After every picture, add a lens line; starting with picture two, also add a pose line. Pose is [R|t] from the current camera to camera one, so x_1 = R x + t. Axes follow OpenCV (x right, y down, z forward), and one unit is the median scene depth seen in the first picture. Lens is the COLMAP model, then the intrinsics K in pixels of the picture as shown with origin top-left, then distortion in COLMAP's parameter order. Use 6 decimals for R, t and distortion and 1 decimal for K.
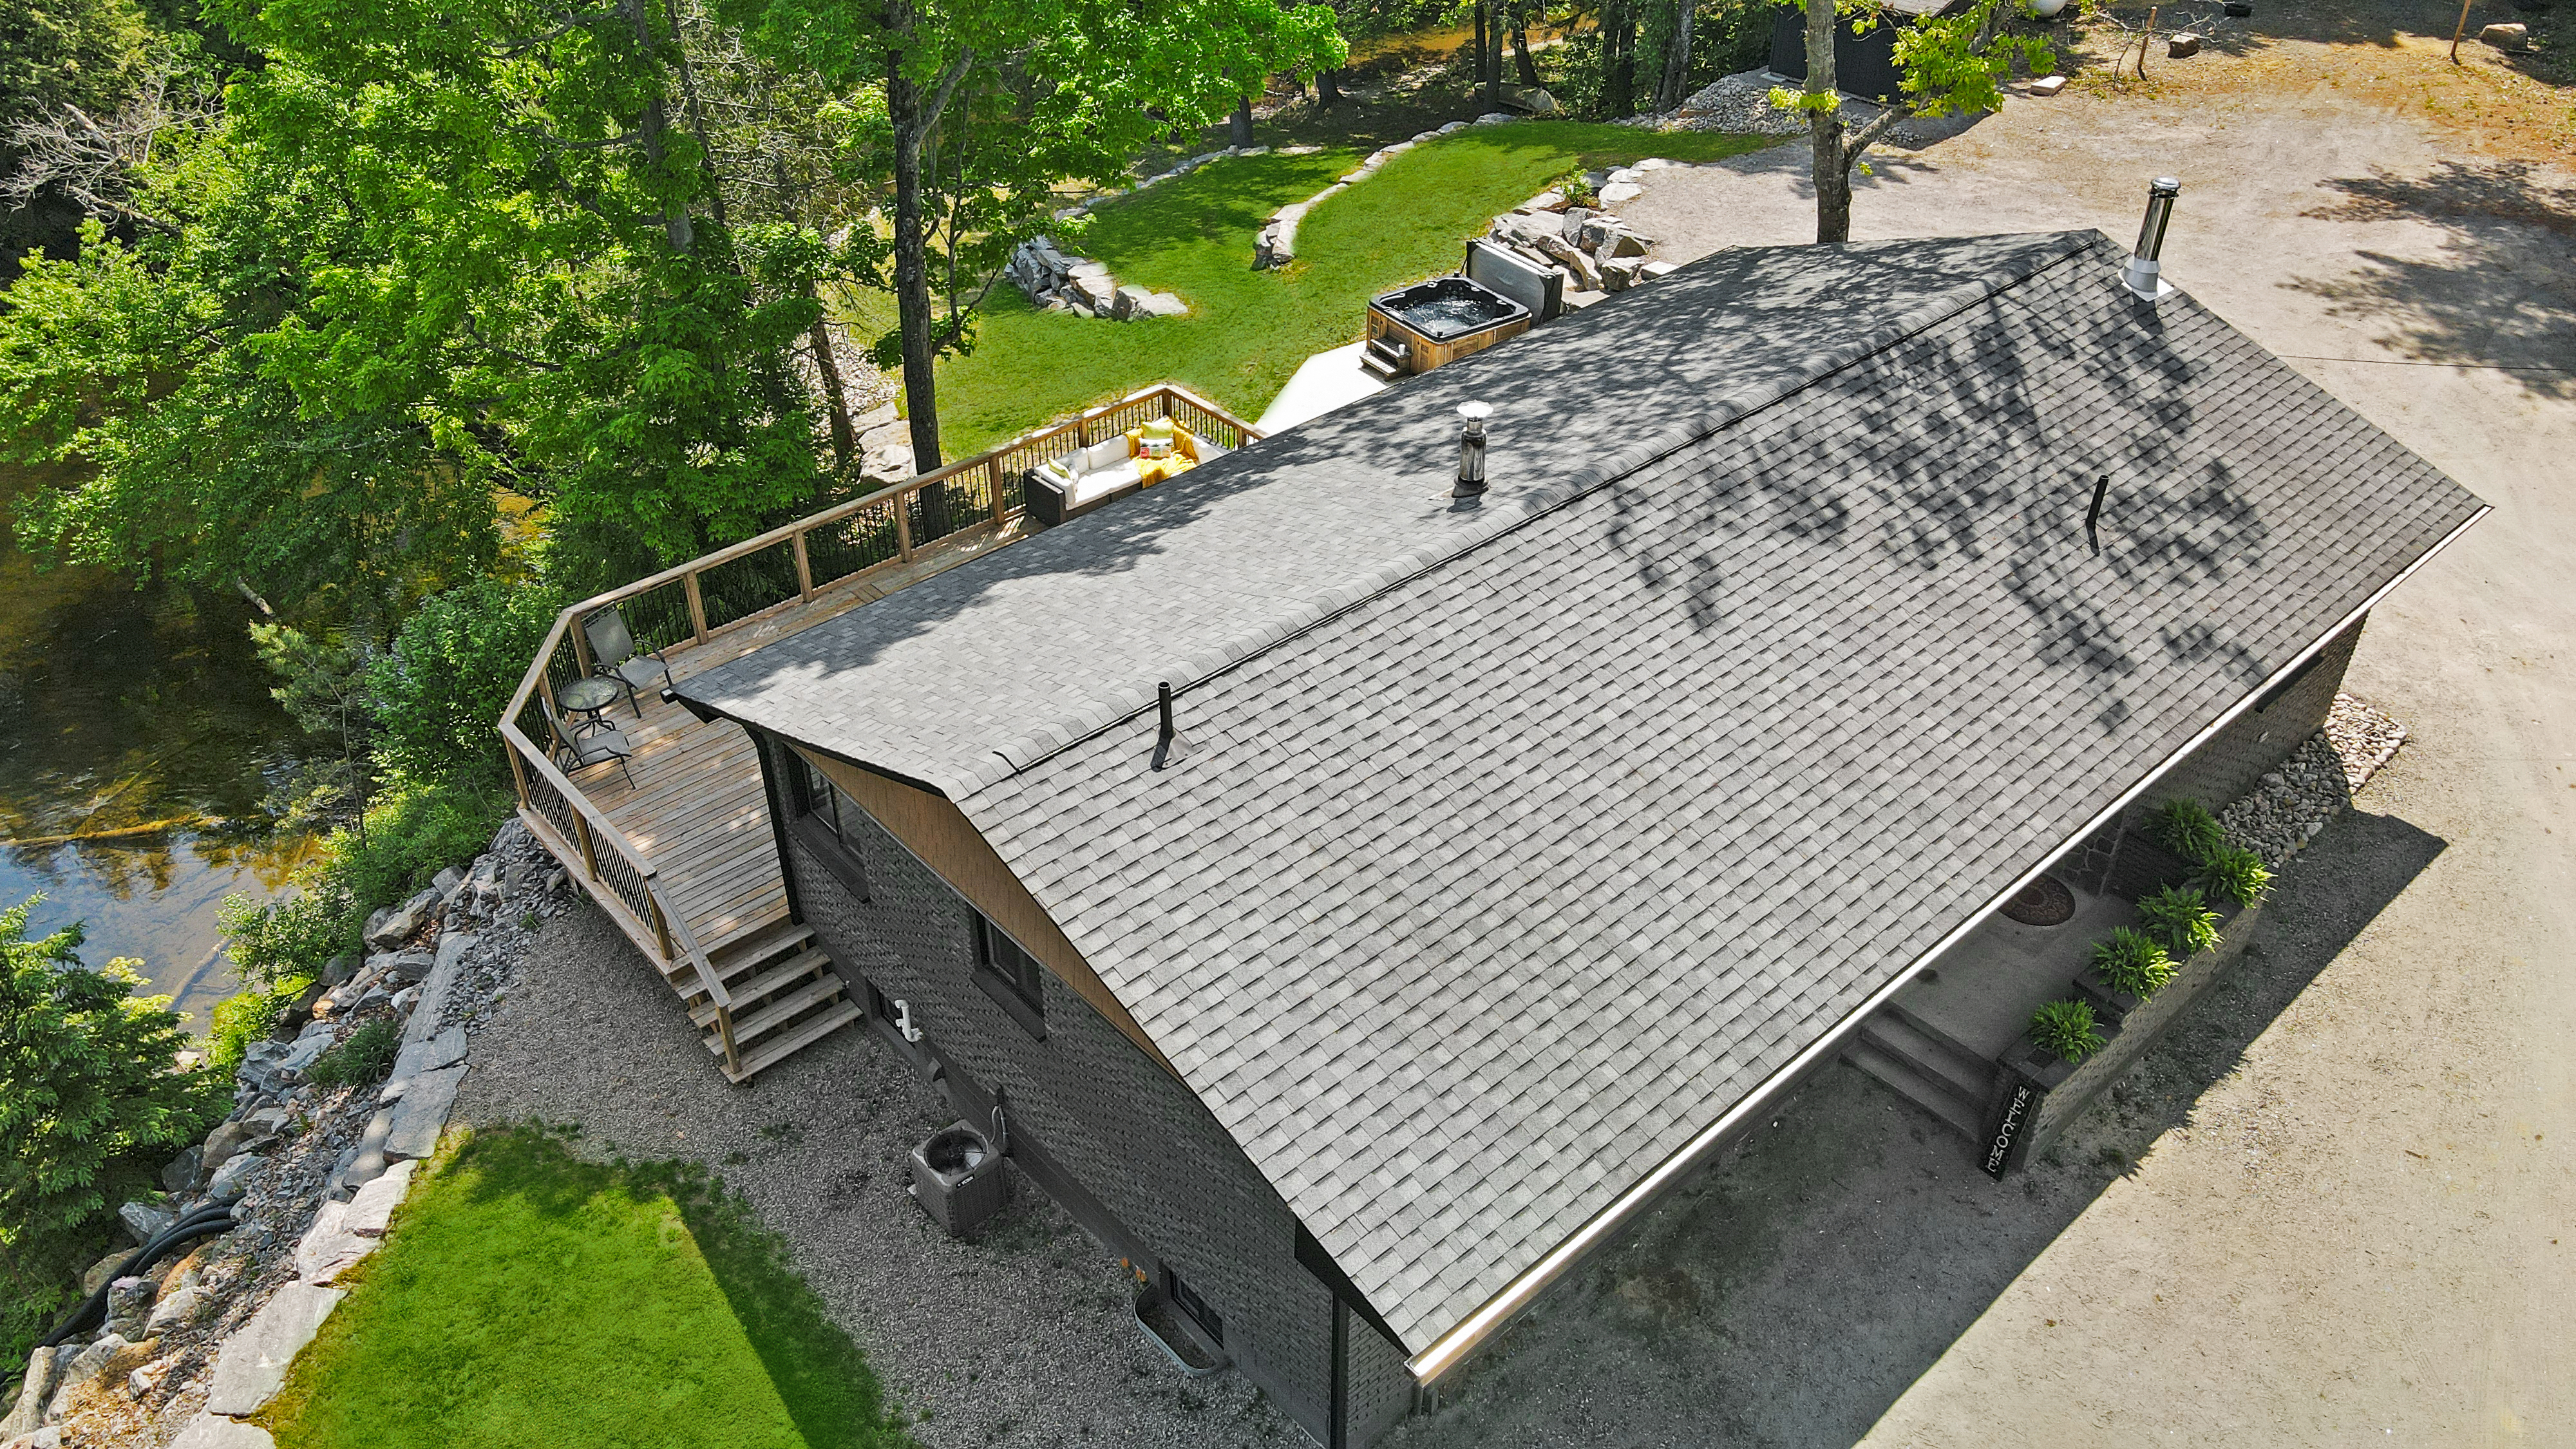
lens RADIAL K [[1954.1, 0, 1233.4], [0, 1954.1, 618.4], [0, 0, 1]] dist [0.001297, -0.000927]
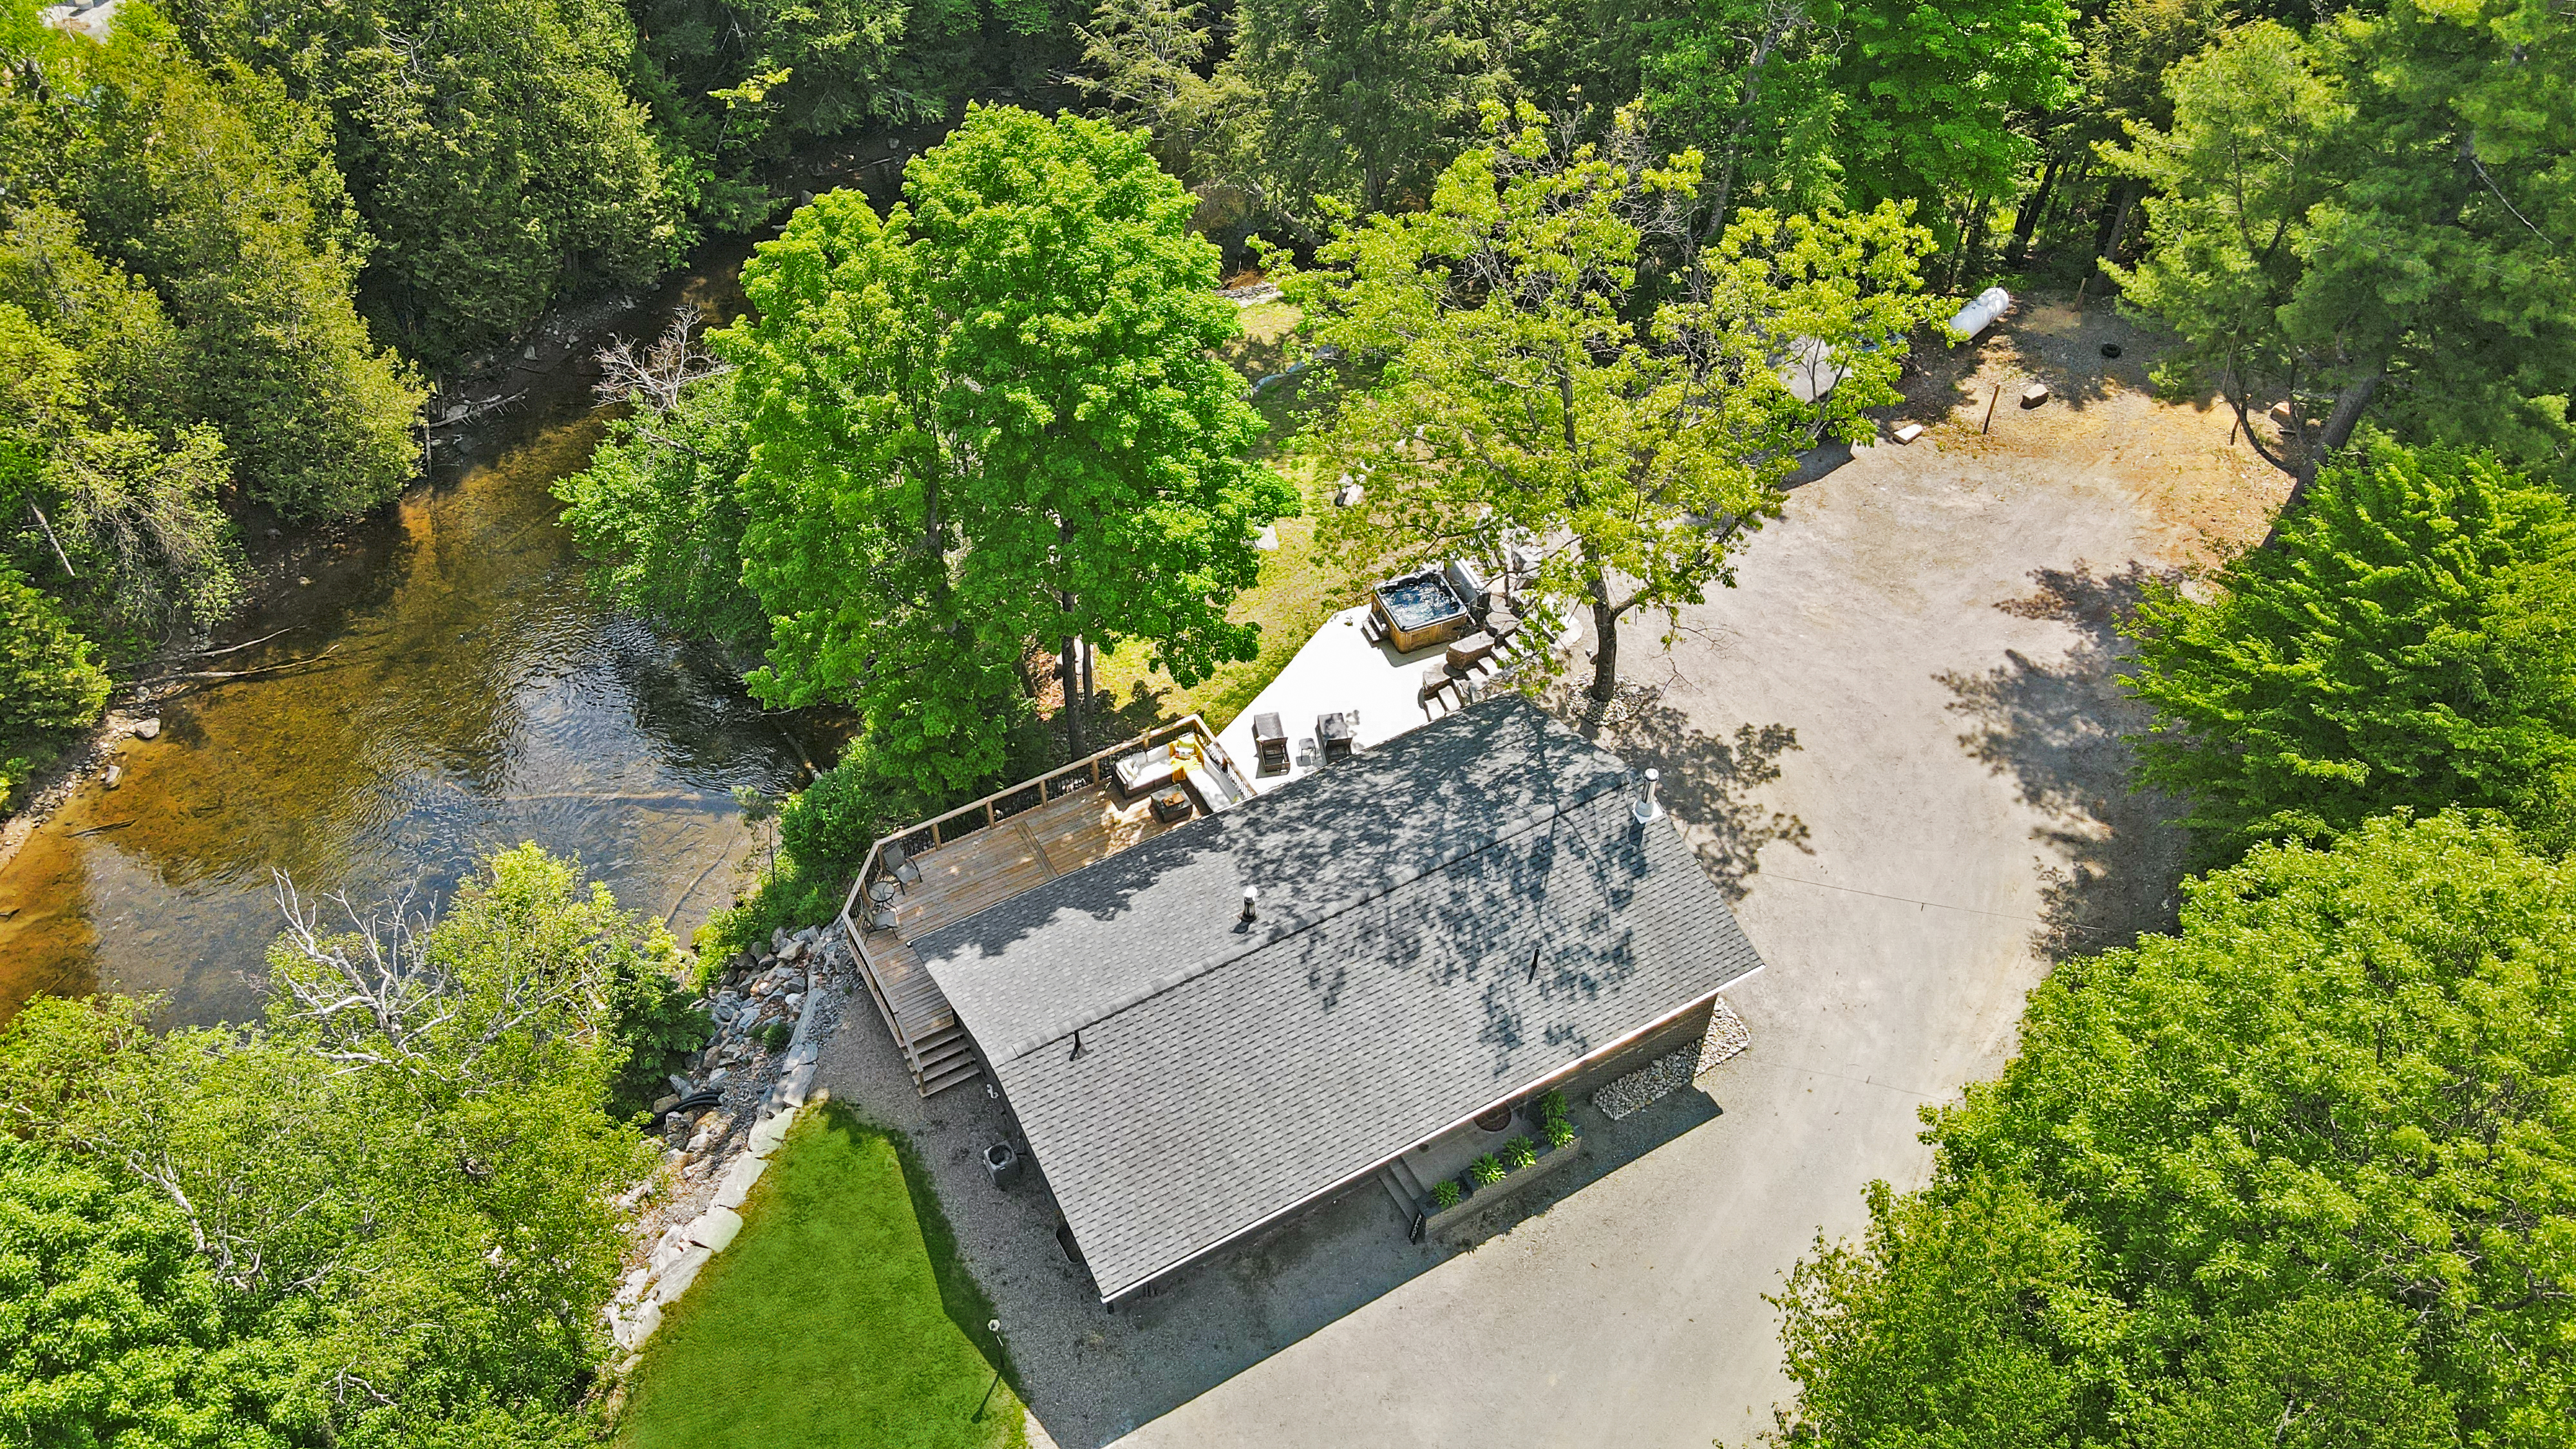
lens RADIAL K [[2009.5, 0, 1252.2], [0, 2009.5, 601.5], [0, 0, 1]] dist [-0.062975, 0.071519]
pose [[0.978628, 0.142784, -0.147985, 0.394386], [-0.113677, 0.975318, 0.189295, -0.822008], [0.171361, -0.168427, 0.970705, -1.144130]]
